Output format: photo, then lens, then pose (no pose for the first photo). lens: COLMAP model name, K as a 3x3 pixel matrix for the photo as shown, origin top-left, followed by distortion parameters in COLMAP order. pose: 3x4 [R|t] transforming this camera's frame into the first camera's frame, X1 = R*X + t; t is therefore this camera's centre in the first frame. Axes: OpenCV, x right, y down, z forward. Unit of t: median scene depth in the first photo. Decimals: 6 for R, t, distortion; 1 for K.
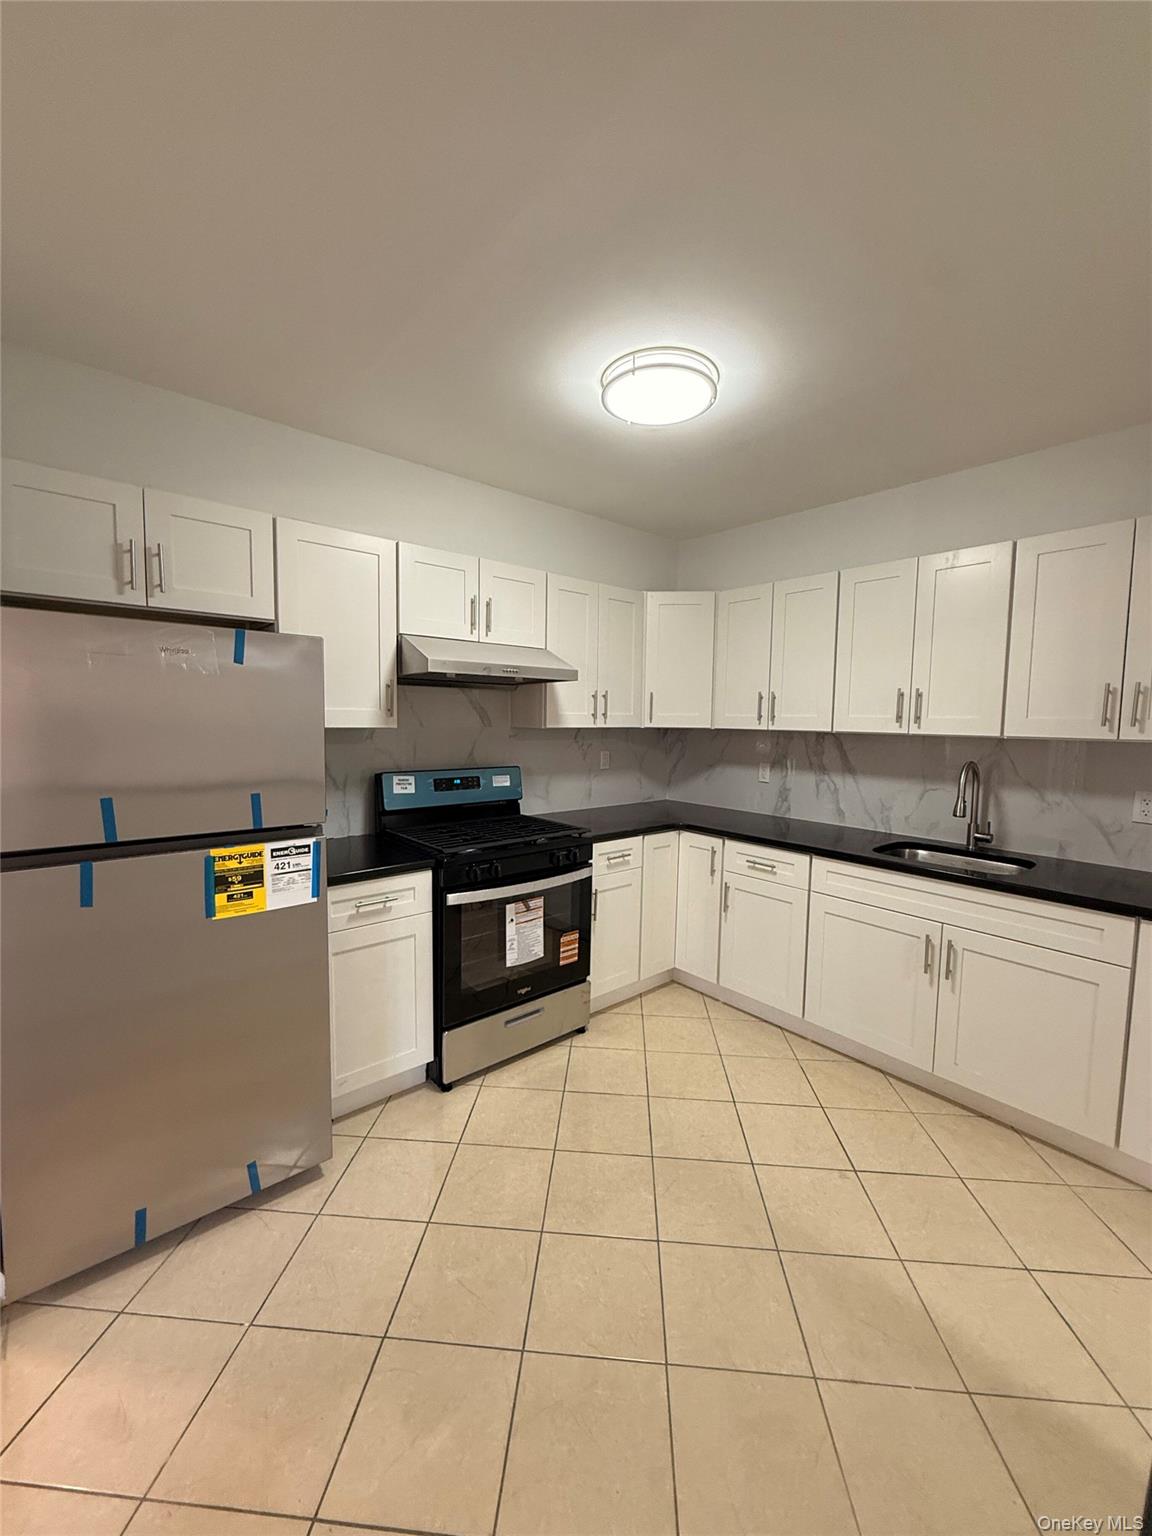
lens RADIAL K [[611.3, 0, 576.0], [0, 611.3, 768.0], [0, 0, 1]] dist [-0.001451, -0.000199]
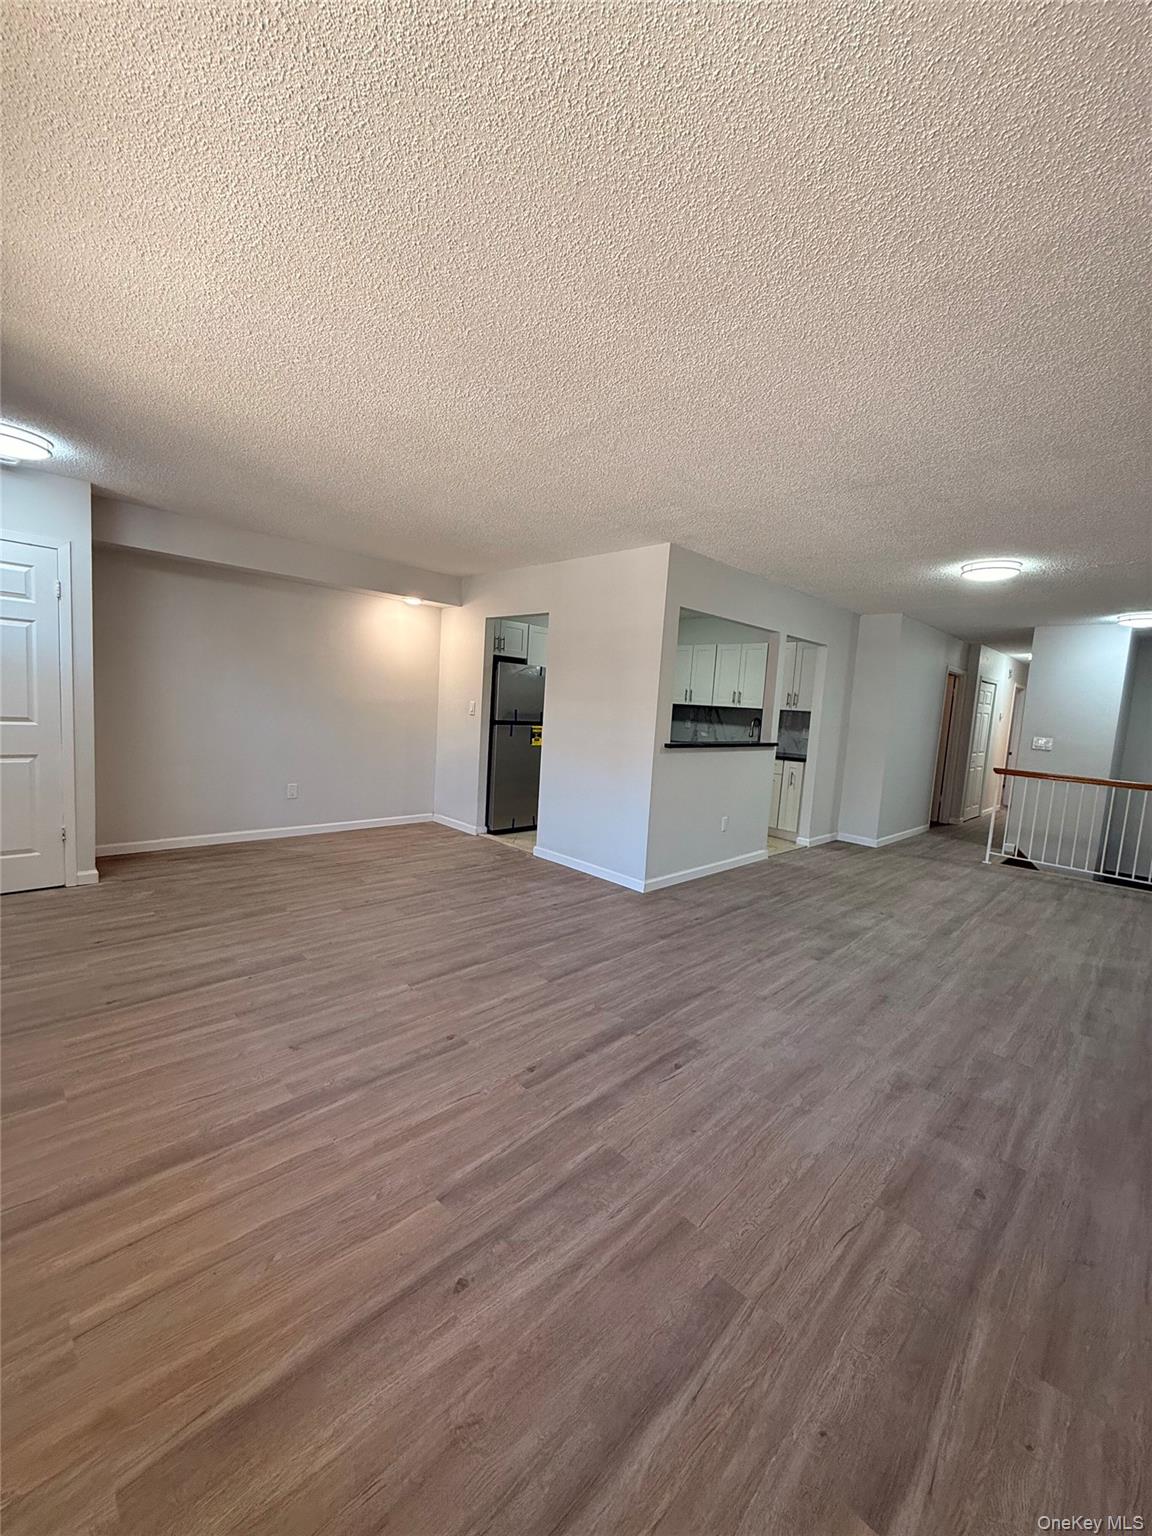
lens RADIAL K [[611.3, 0, 576.0], [0, 611.3, 768.0], [0, 0, 1]] dist [-0.001451, -0.000199]
pose [[0.997044, 0.036122, 0.067809, -0.301378], [-0.038133, 0.998863, 0.028608, 0.140984], [-0.066698, -0.031109, 0.997288, -1.451977]]
